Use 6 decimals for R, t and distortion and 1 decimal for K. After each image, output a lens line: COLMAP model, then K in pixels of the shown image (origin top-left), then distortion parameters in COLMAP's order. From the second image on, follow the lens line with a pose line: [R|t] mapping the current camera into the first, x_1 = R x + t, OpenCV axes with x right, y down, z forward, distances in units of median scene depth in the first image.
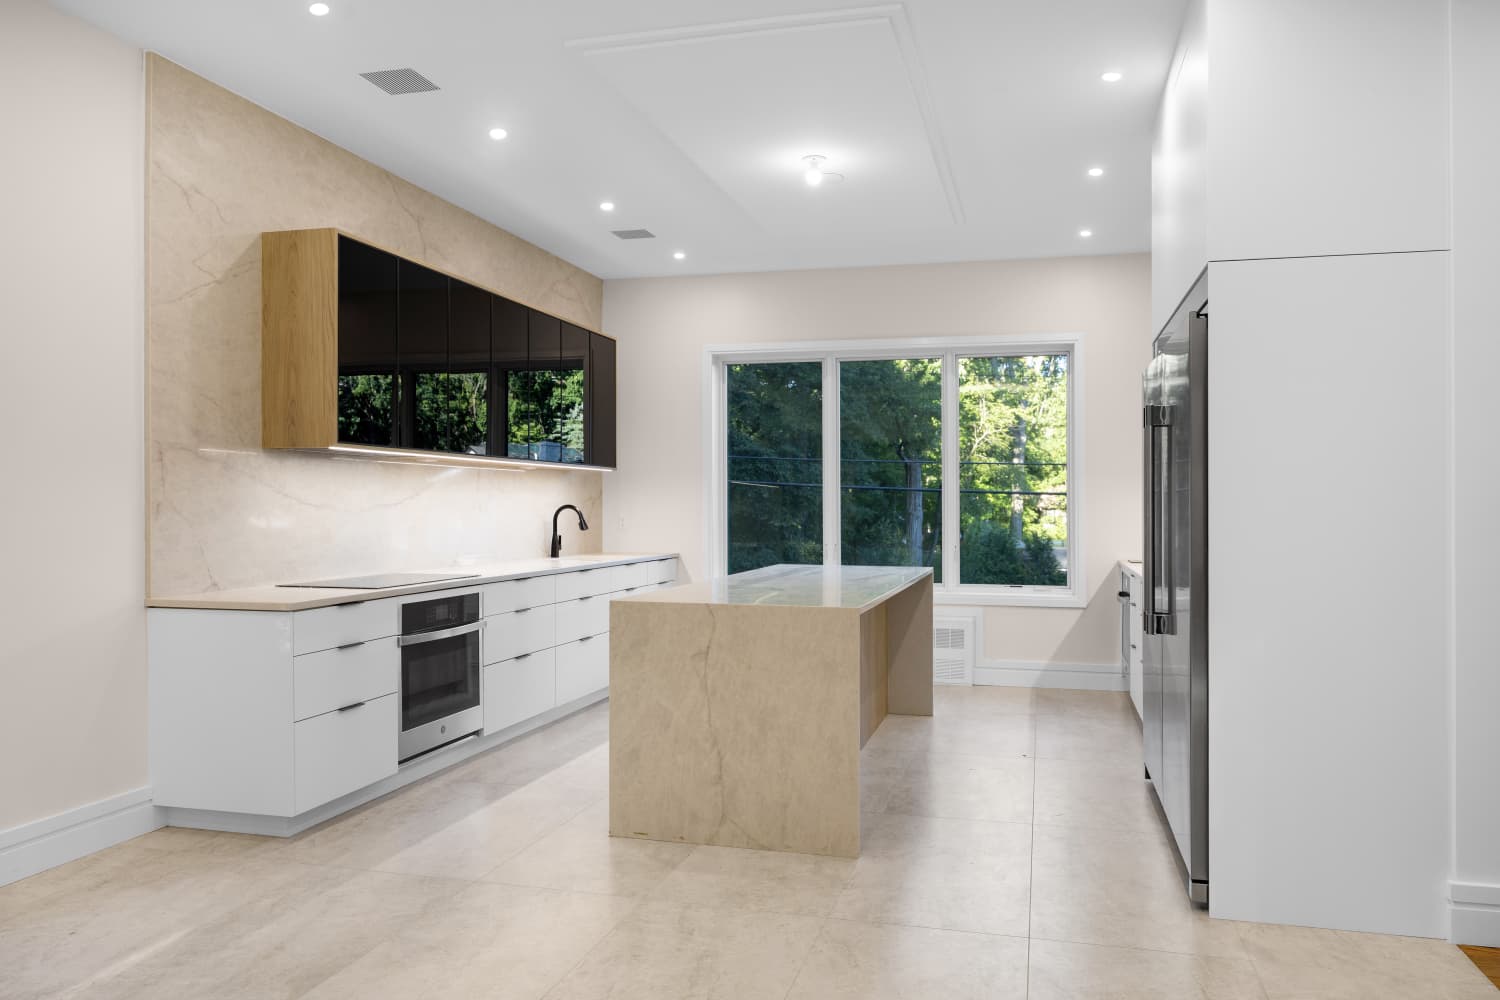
lens RADIAL K [[1123.0, 0, 750.0], [0, 1123.0, 500.0], [0, 0, 1]] dist [0.000168, 0.000278]
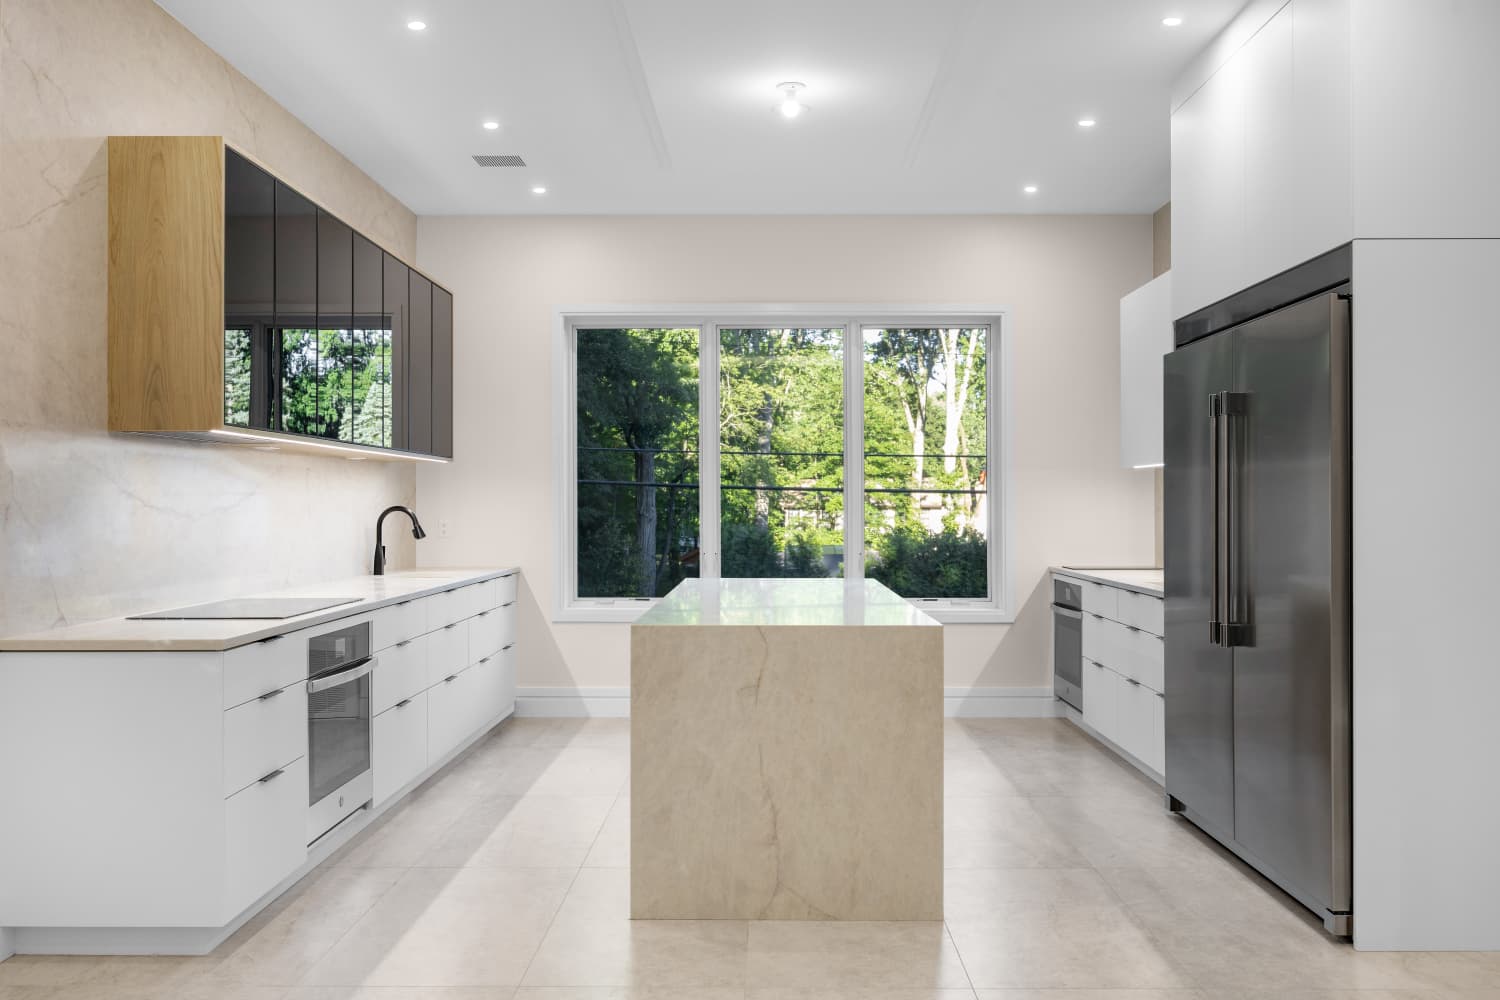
lens RADIAL K [[1405.4, 0, 775.6], [0, 1405.4, 495.2], [0, 0, 1]] dist [0.000568, 0.005281]
pose [[0.967459, -0.003074, 0.253011, -0.216031], [0.003642, 0.999992, -0.001779, -0.000820], [-0.253003, 0.002642, 0.967462, 0.002831]]
